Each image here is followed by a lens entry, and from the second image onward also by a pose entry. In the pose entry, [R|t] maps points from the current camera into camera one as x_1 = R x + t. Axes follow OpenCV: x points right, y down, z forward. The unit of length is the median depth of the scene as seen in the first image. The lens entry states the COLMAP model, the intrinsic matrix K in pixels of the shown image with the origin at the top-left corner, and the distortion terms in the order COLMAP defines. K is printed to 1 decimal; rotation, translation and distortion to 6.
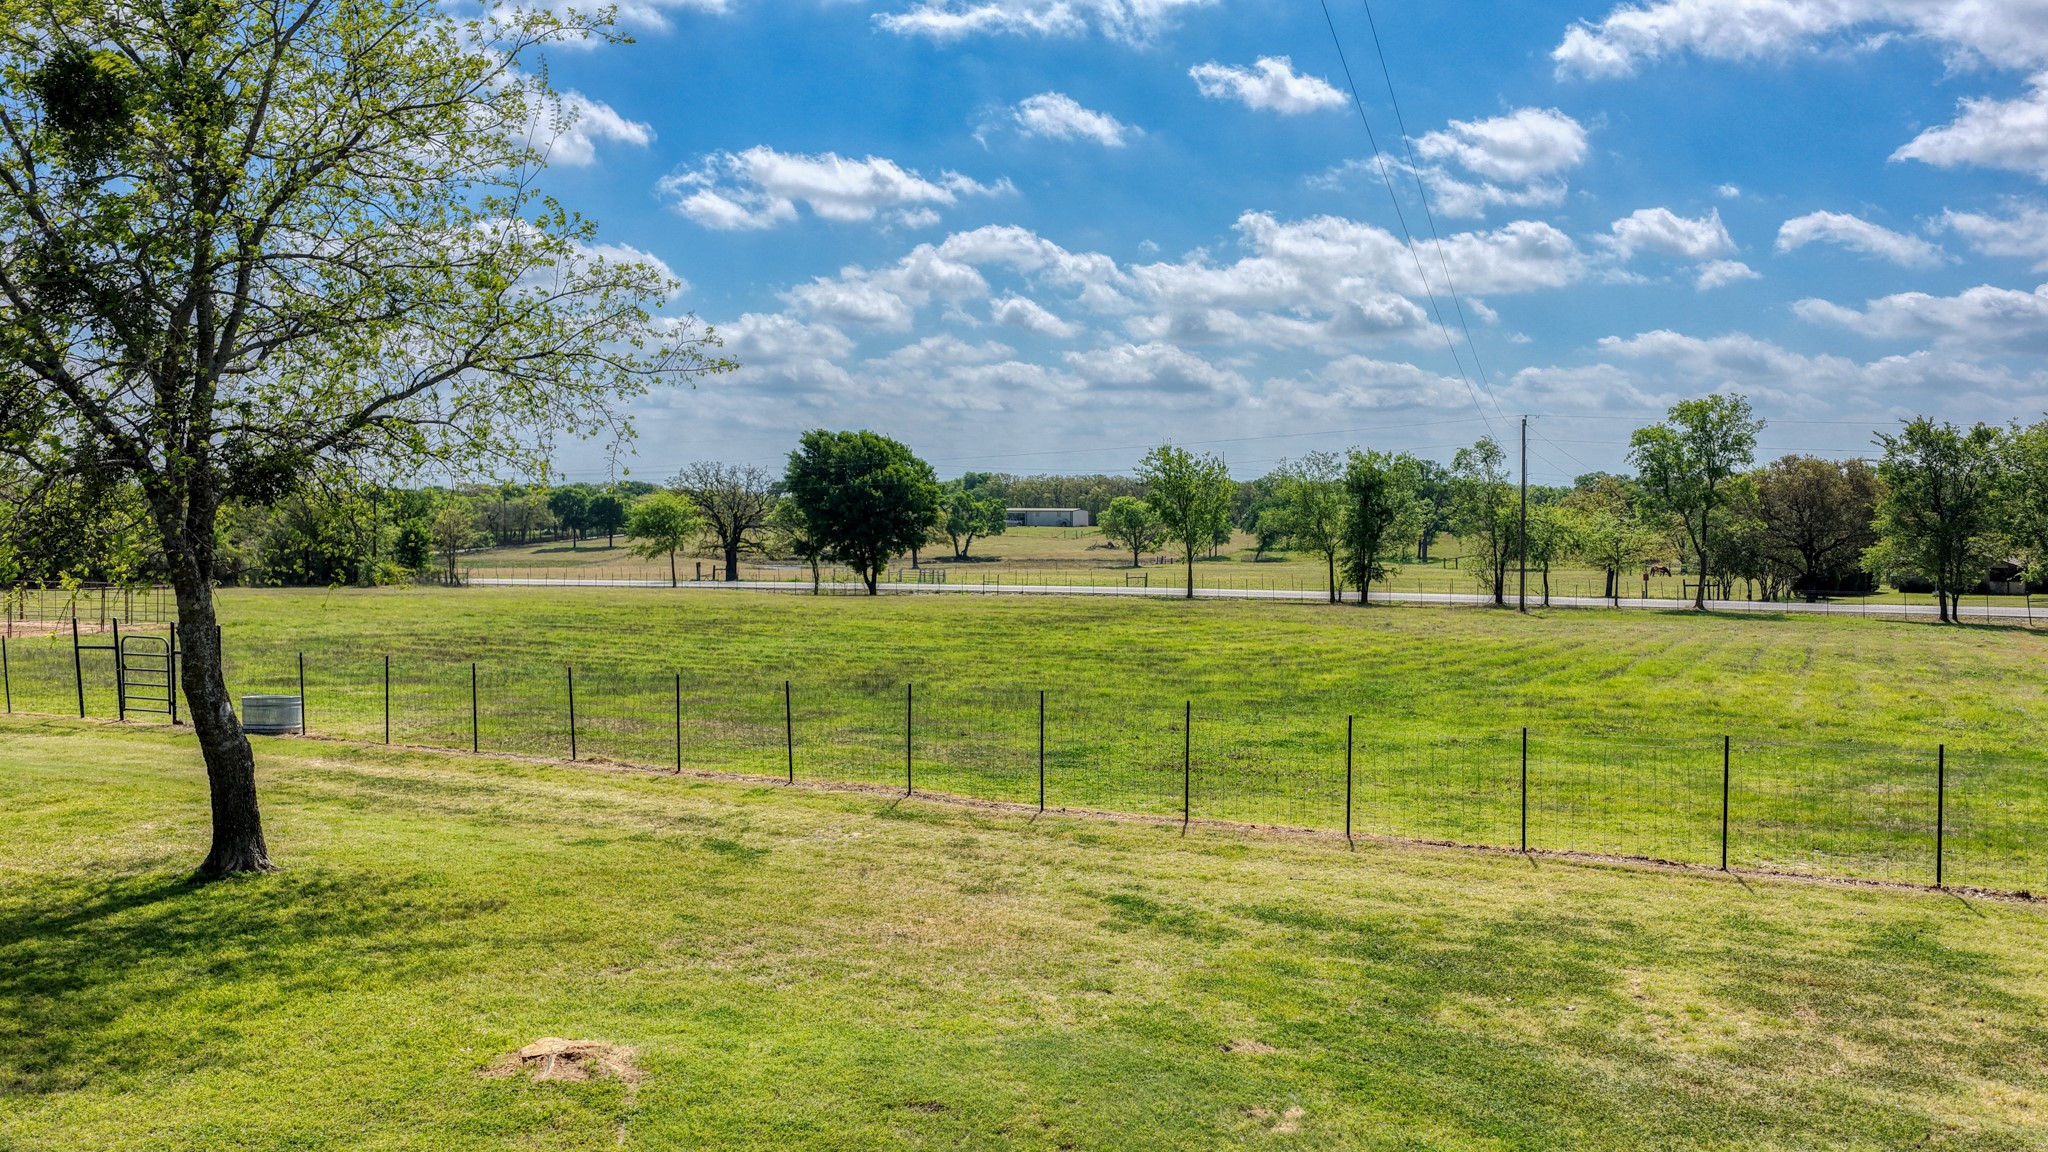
lens RADIAL K [[1708.3, 0, 1032.6], [0, 1708.3, 581.1], [0, 0, 1]] dist [-0.003236, -0.001433]
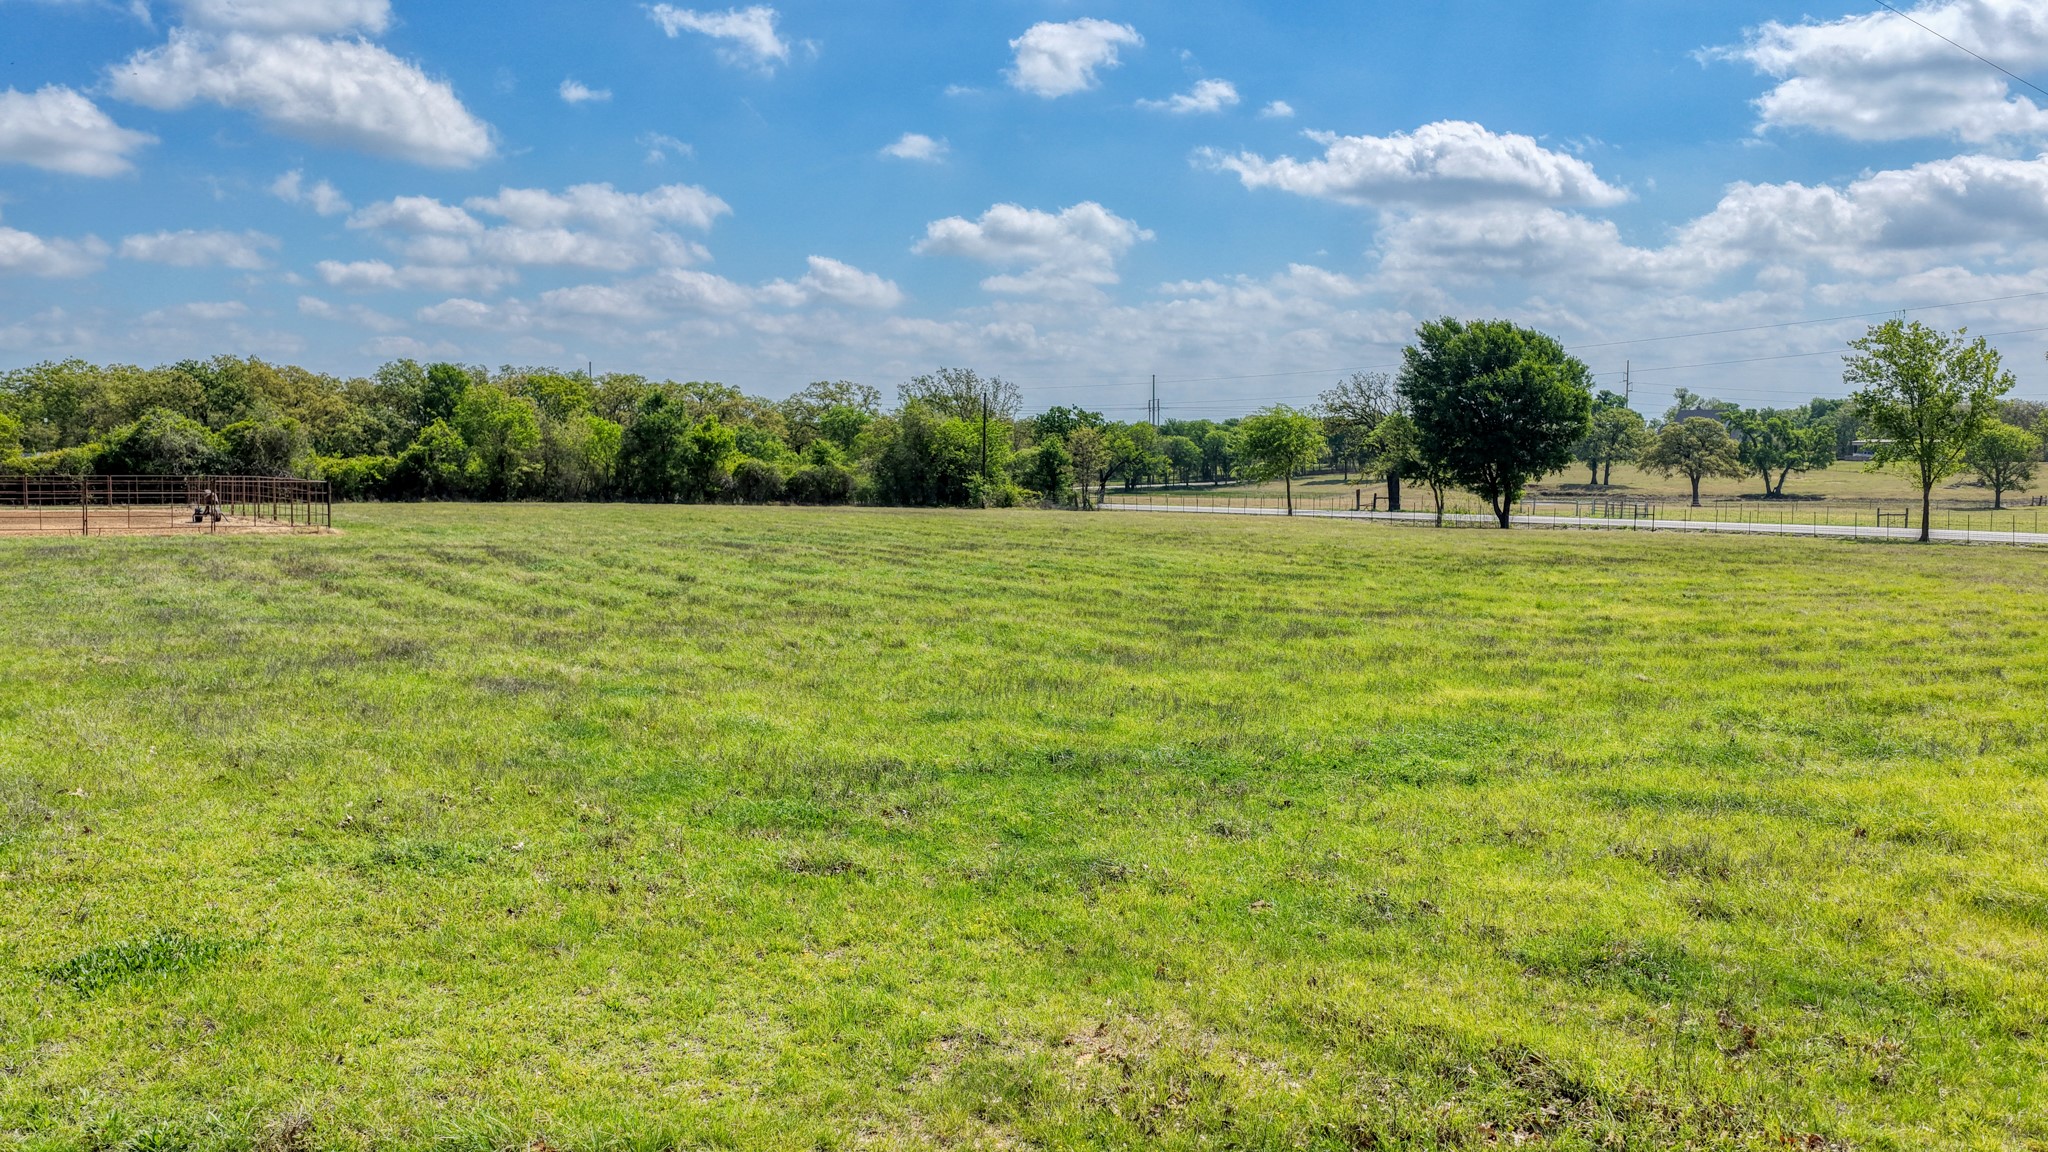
lens RADIAL K [[1708.3, 0, 1032.6], [0, 1708.3, 581.1], [0, 0, 1]] dist [-0.003236, -0.001433]
pose [[0.881723, 0.037142, -0.470303, 0.074125], [-0.020259, 0.998957, 0.040912, 0.003490], [0.471332, -0.026545, 0.881556, 0.166268]]
